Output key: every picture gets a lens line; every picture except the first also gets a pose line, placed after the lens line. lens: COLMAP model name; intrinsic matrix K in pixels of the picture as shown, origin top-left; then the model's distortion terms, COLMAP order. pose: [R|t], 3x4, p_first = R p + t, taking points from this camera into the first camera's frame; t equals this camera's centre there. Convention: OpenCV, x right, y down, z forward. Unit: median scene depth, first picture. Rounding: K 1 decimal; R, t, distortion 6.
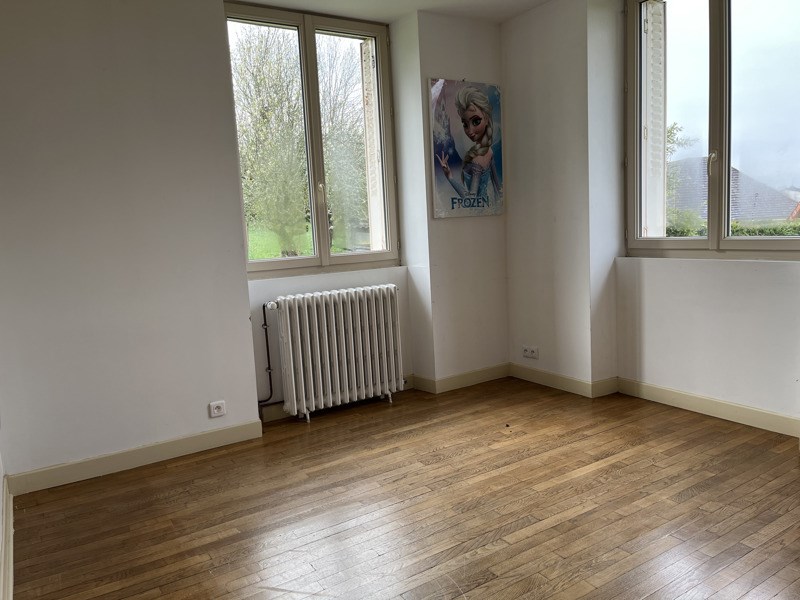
lens RADIAL K [[603.9, 0, 403.6], [0, 603.9, 299.1], [0, 0, 1]] dist [0.076476, -0.098887]
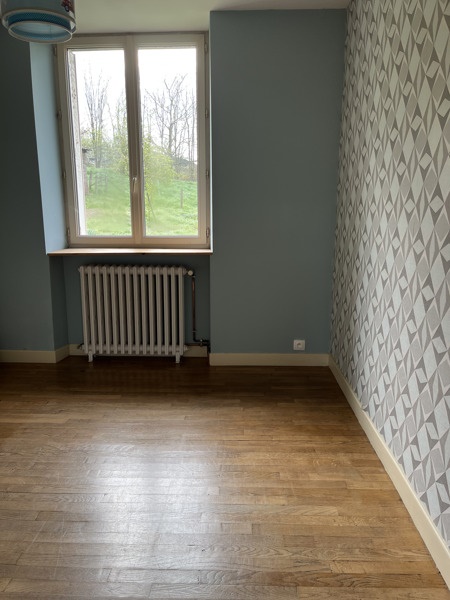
lens RADIAL K [[452.9, 0, 225.0], [0, 452.9, 300.0], [0, 0, 1]] dist [0.076476, -0.098887]
pose [[0.816762, 0.154214, -0.555984, 0.574103], [-0.105239, 0.987272, 0.119239, -0.074658], [0.567296, -0.038879, 0.822596, 0.334391]]
